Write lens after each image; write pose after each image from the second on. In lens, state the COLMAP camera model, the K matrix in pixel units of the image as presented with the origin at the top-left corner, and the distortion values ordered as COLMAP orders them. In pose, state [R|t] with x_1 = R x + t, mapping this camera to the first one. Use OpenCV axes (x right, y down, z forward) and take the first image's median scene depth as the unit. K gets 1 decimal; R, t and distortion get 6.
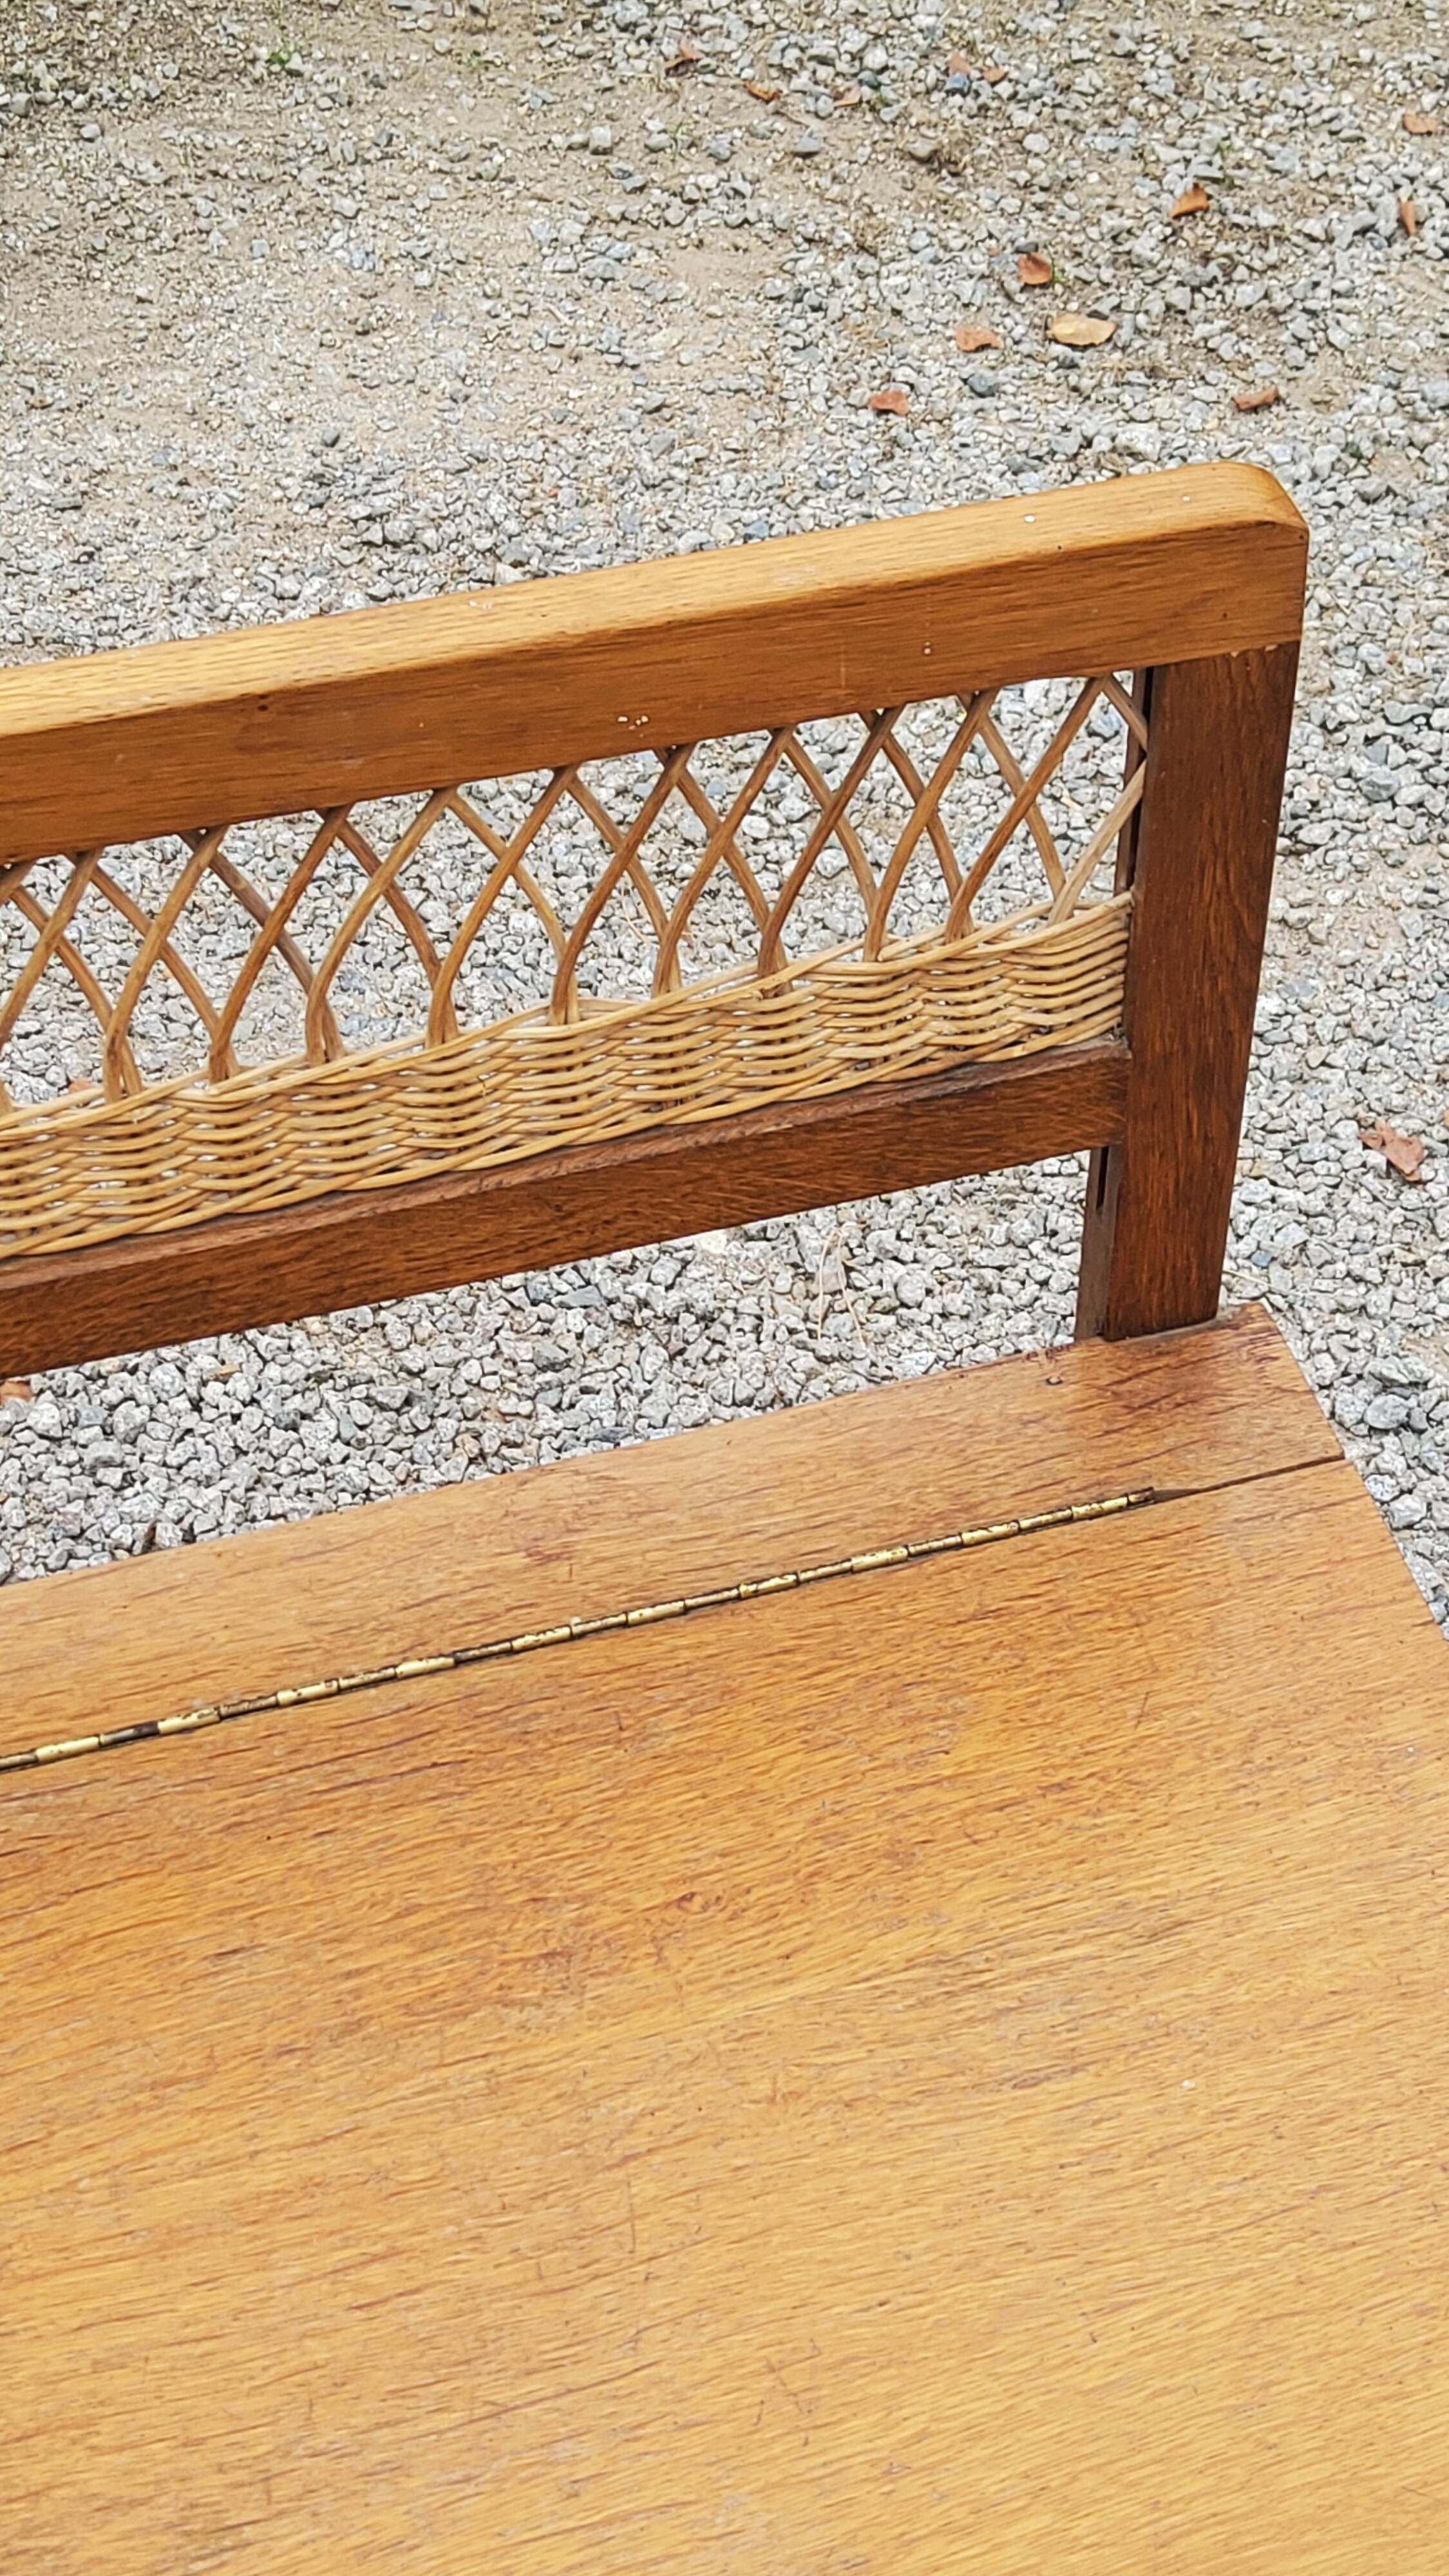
lens RADIAL K [[3866.0, 0, 749.5], [0, 3866.0, 1279.7], [0, 0, 1]] dist [0.117167, 0.000000]
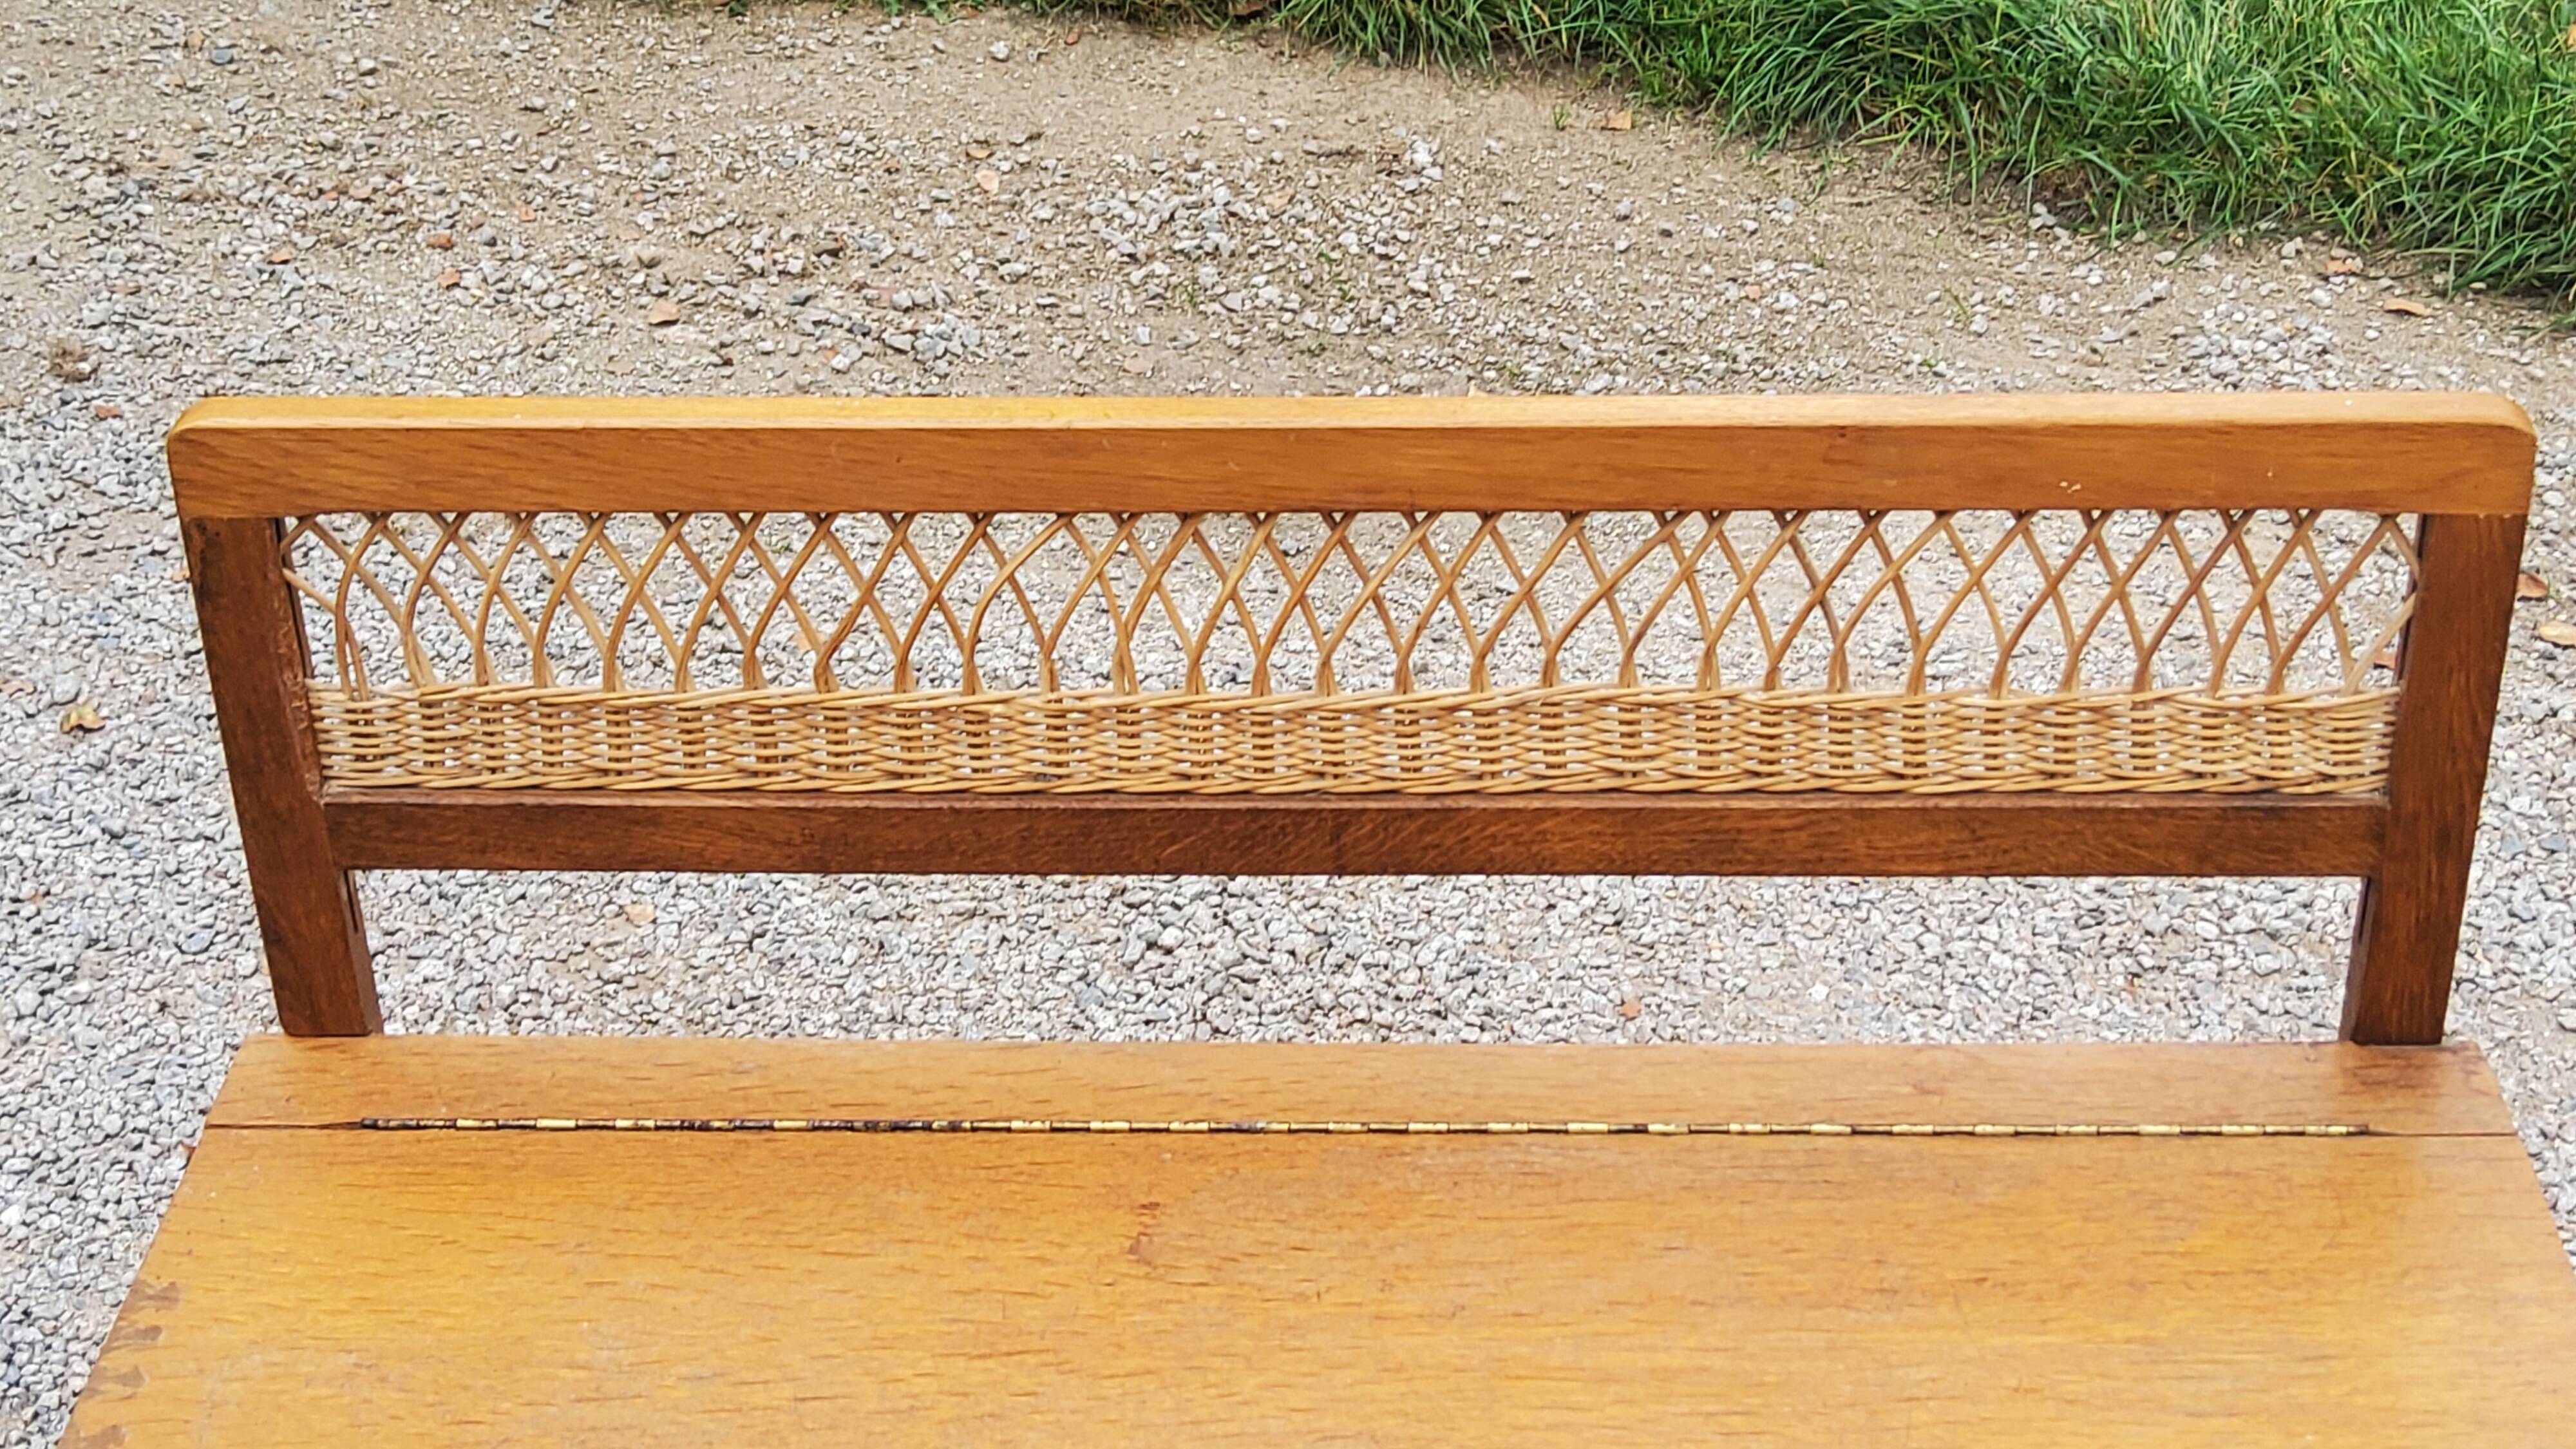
lens RADIAL K [[3866.0, 0, 1268.5], [0, 3866.0, 694.3], [0, 0, 1]] dist [0.117167, 0.000000]
pose [[0.950598, 0.146854, -0.273492, 0.093790], [-0.214185, 0.947998, -0.235424, 0.340501], [0.224698, 0.282371, 0.932619, -0.481082]]
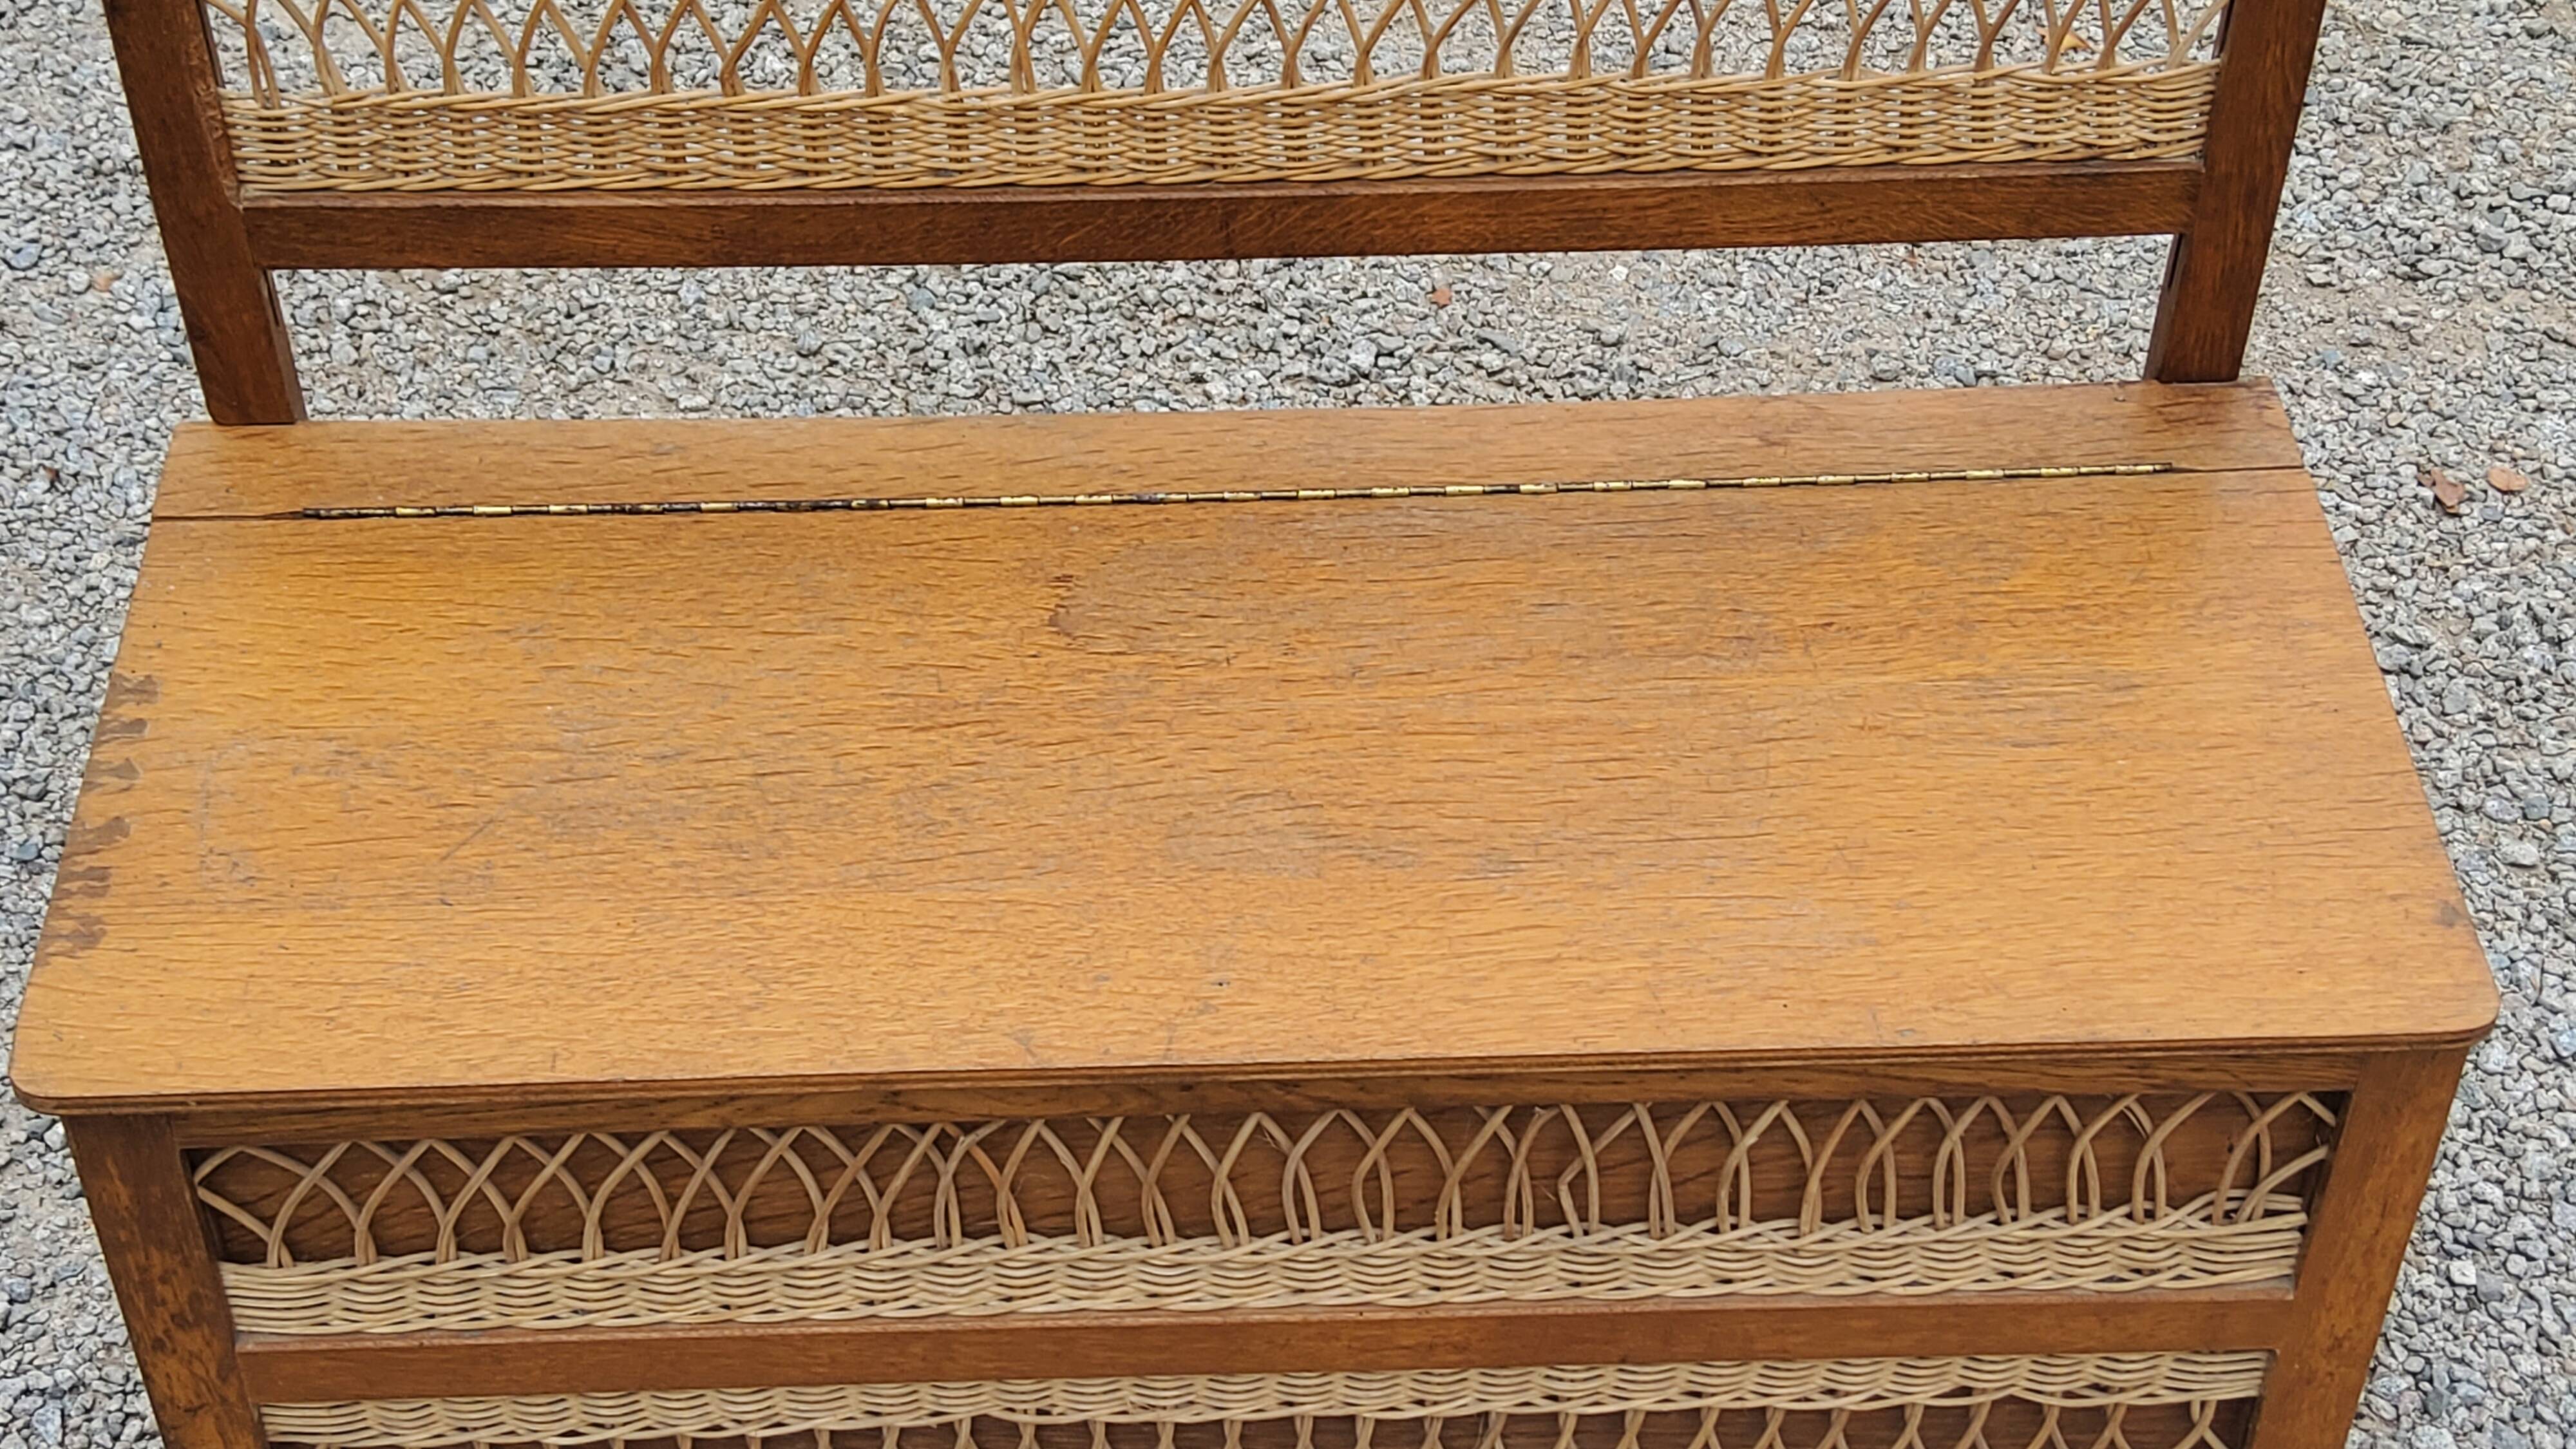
lens RADIAL K [[3866.0, 0, 1270.6], [0, 3866.0, 718.0], [0, 0, 1]] dist [0.117167, 0.000000]
pose [[0.971468, 0.171200, -0.164138, 0.028533], [-0.178706, 0.983382, -0.032000, 0.279786], [0.155932, 0.060420, 0.985918, -0.605404]]
